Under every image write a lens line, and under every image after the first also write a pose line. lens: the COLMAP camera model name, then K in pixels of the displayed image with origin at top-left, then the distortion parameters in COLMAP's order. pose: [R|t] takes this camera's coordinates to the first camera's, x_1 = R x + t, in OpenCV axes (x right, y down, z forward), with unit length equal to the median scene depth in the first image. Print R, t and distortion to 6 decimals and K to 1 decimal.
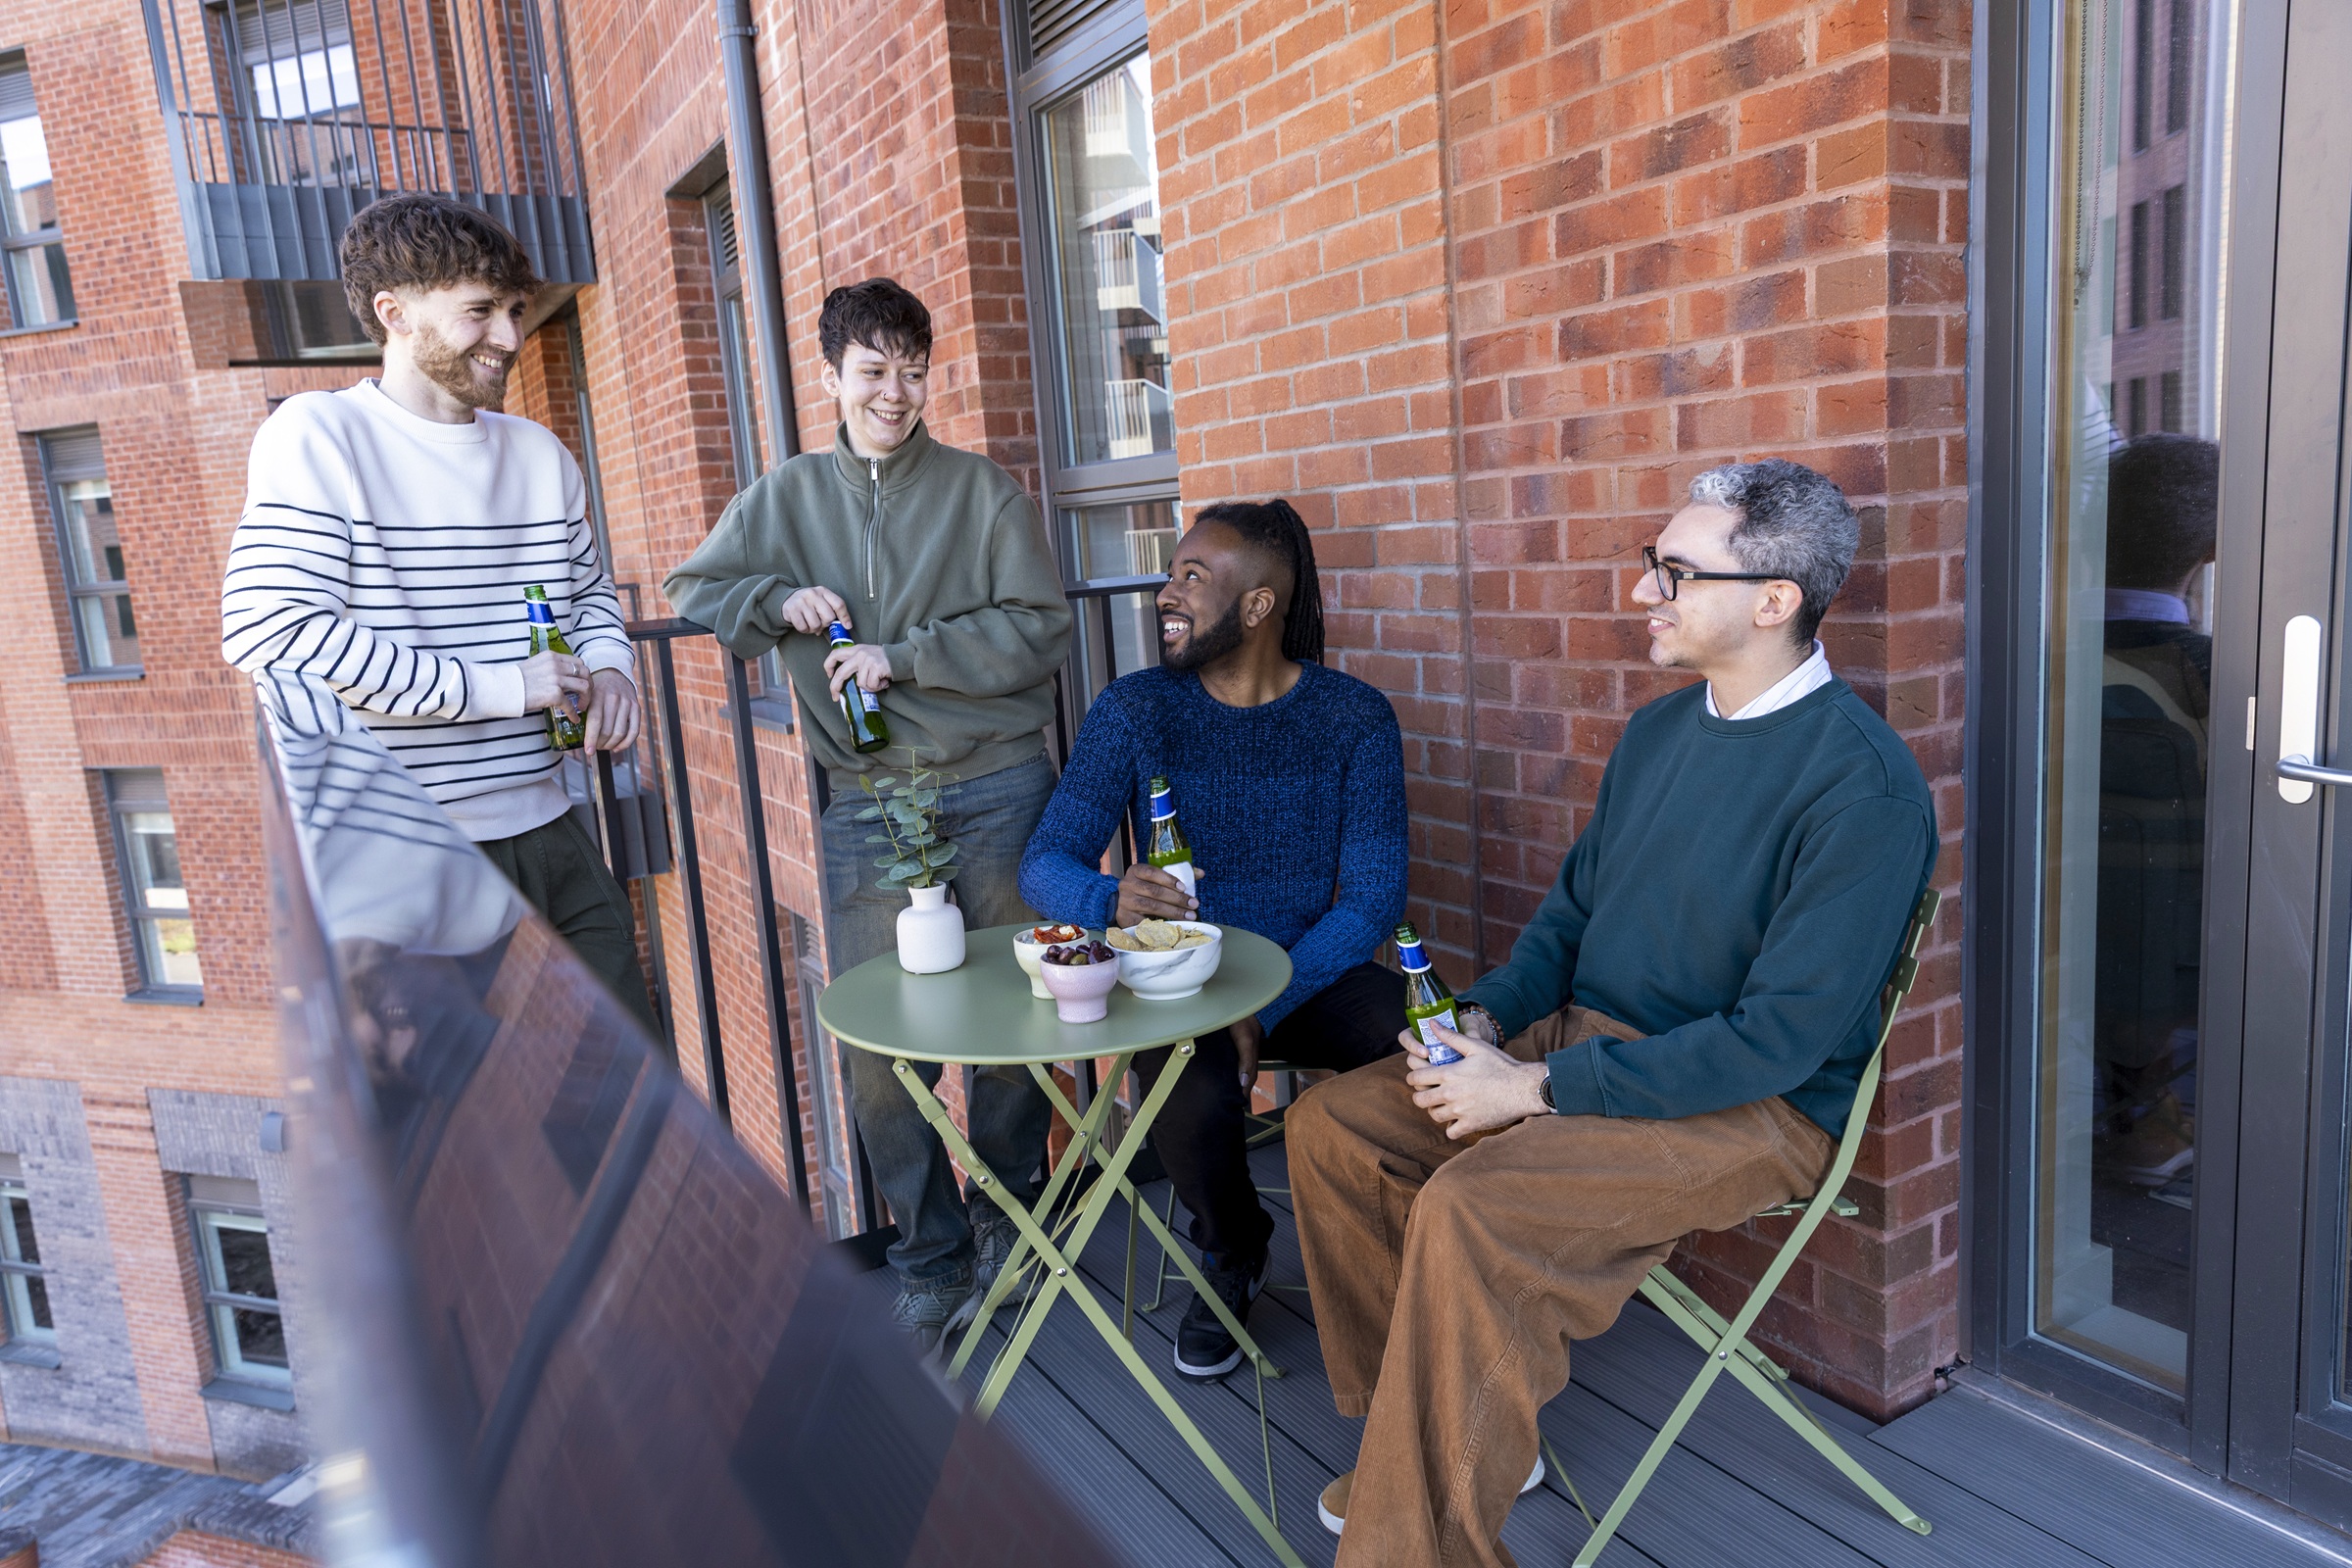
lens RADIAL K [[1520.4, 0, 1179.1], [0, 1520.4, 780.8], [0, 0, 1]] dist [0.002017, -0.000645]
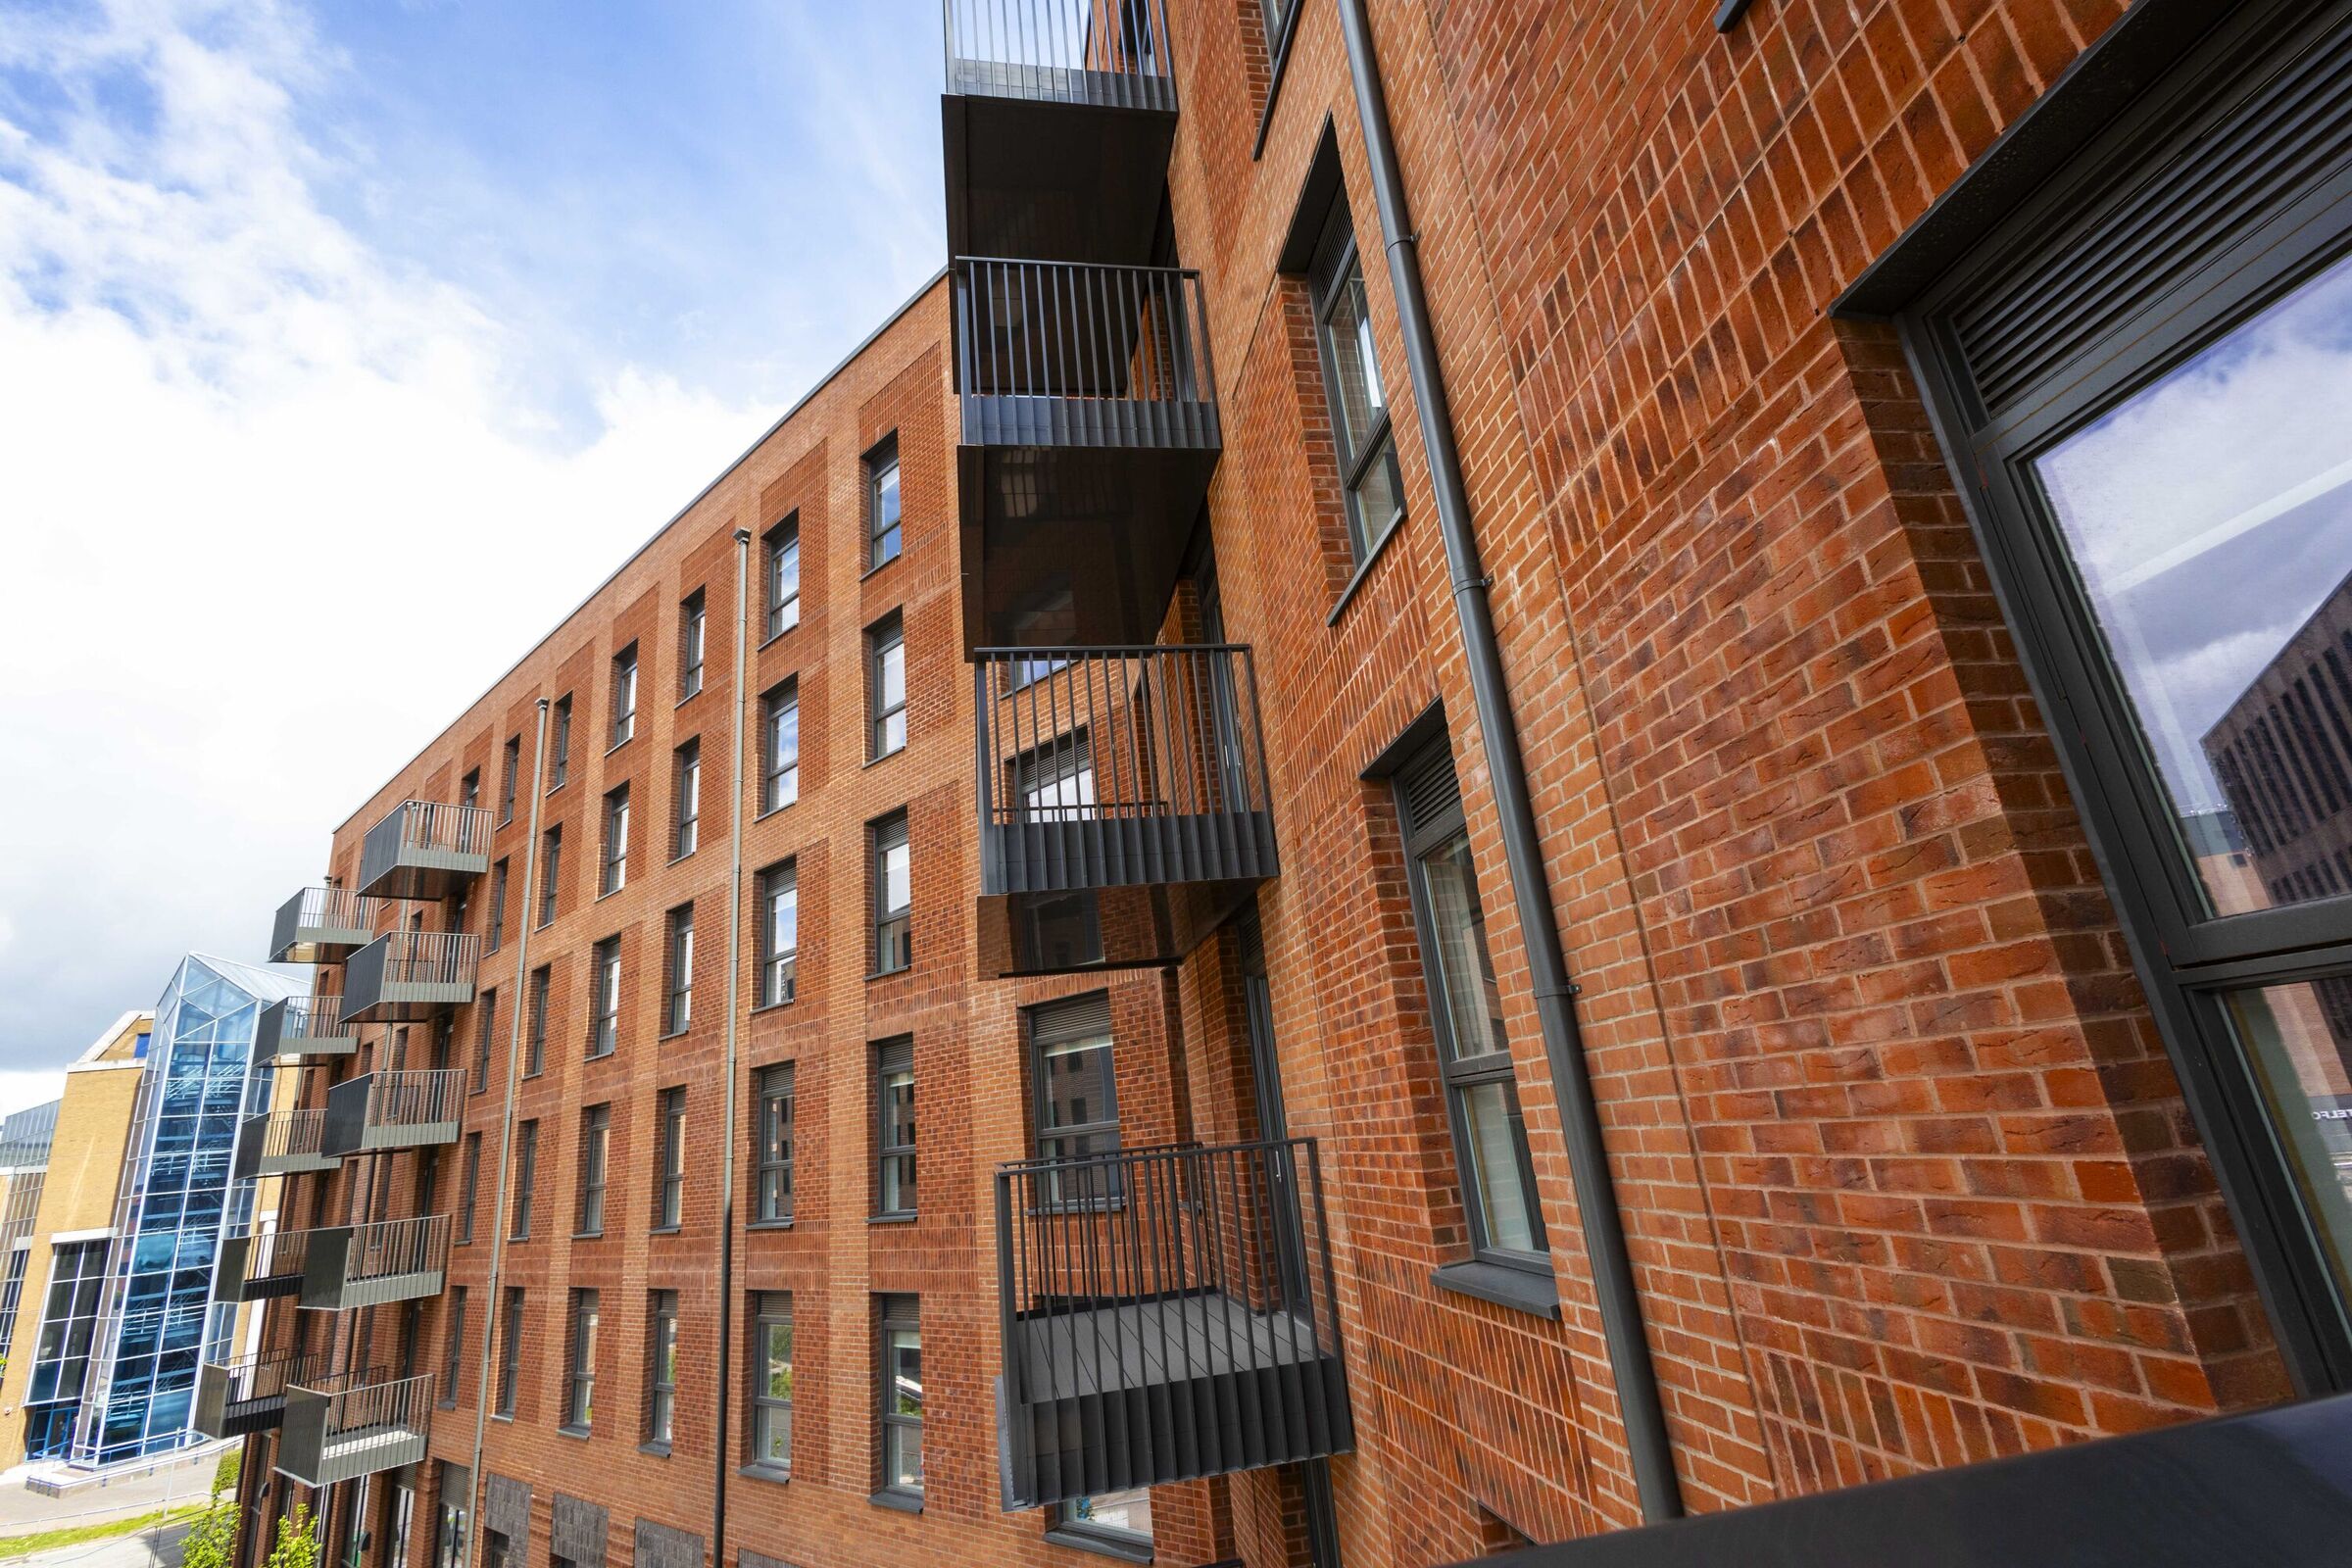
lens RADIAL K [[1078.1, 0, 1172.8], [0, 1078.1, 782.9], [0, 0, 1]] dist [0.011742, 0.000172]
pose [[0.928686, -0.133733, -0.345917, -0.161978], [-0.028890, 0.903802, -0.426975, -0.028712], [0.369740, 0.406520, 0.835484, 0.236308]]
